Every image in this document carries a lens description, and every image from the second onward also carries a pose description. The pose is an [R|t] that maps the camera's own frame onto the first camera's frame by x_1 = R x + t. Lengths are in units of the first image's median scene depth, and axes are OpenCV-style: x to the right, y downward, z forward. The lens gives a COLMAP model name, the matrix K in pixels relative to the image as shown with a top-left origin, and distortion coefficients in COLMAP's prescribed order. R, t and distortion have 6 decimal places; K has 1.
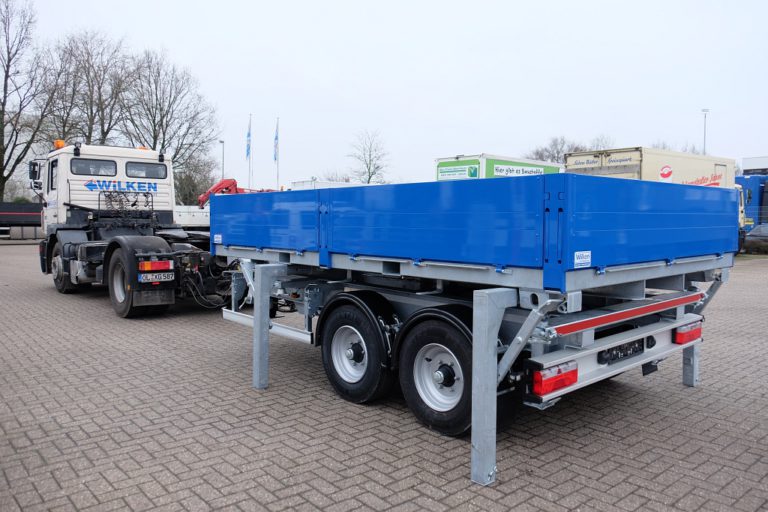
lens RADIAL K [[600.7, 0, 390.7], [0, 600.7, 261.2], [0, 0, 1]] dist [-0.033533, 0.014175]
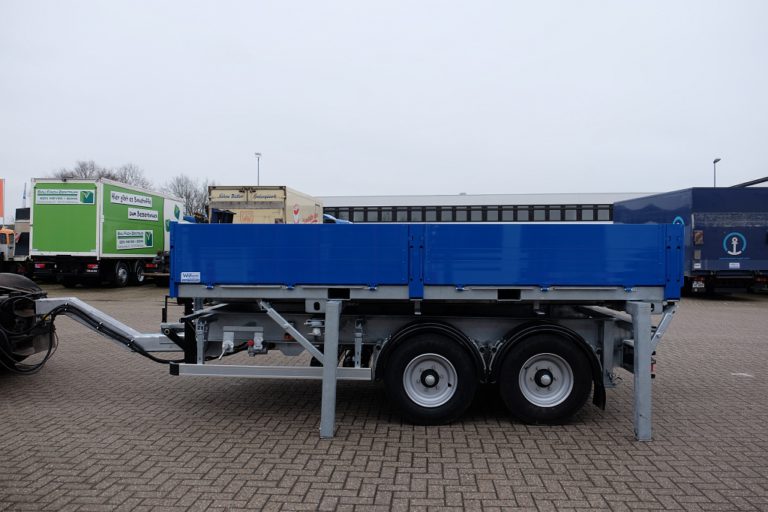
lens RADIAL K [[600.7, 0, 390.7], [0, 600.7, 261.2], [0, 0, 1]] dist [-0.033533, 0.014175]
pose [[0.676064, -0.010732, 0.736765, -0.859818], [0.047756, 0.998430, -0.029278, -0.026205], [-0.735294, 0.054979, 0.675515, 0.311436]]
